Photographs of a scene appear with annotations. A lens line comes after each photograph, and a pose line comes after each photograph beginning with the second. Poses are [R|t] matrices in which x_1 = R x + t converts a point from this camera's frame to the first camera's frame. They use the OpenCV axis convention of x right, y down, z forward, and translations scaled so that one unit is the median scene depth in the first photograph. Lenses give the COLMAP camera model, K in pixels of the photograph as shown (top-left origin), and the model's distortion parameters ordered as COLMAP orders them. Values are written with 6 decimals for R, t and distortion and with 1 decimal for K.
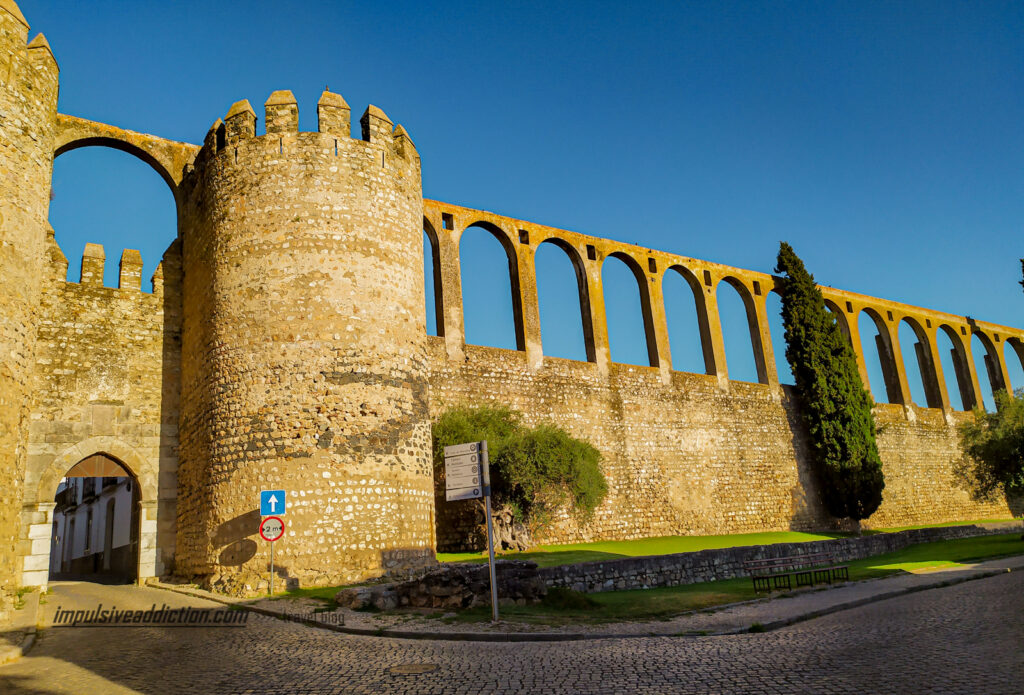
lens RADIAL K [[753.1, 0, 513.0], [0, 753.1, 349.3], [0, 0, 1]] dist [0.055689, -0.050929]
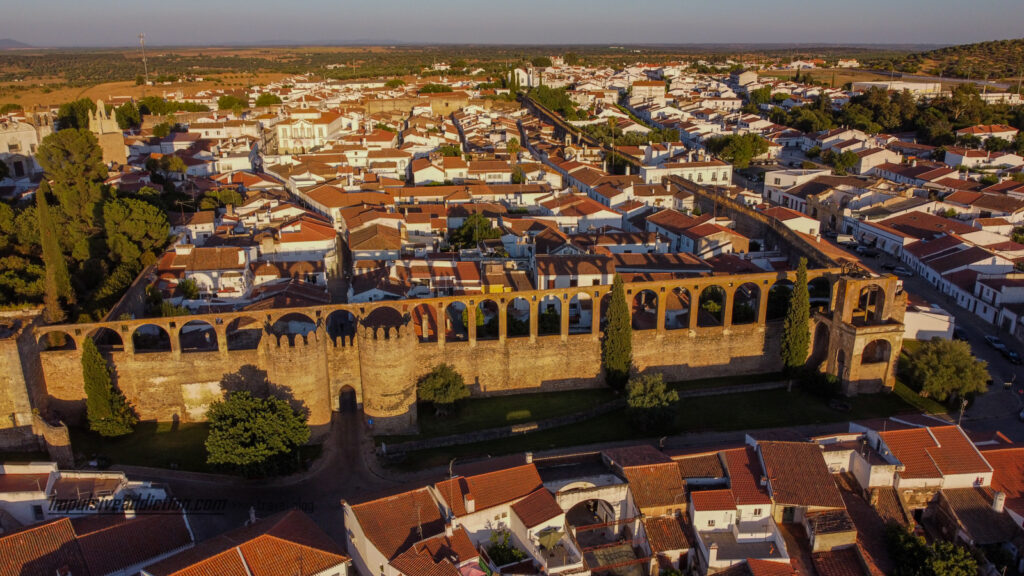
lens RADIAL K [[749.6, 0, 511.6], [0, 749.6, 287.8], [0, 0, 1]] dist [-0.008198, -0.002765]
pose [[0.912113, 0.197270, -0.359353, 1.779008], [0.036113, 0.834526, 0.549784, -2.679163], [0.408345, -0.514443, 0.754058, -1.588468]]
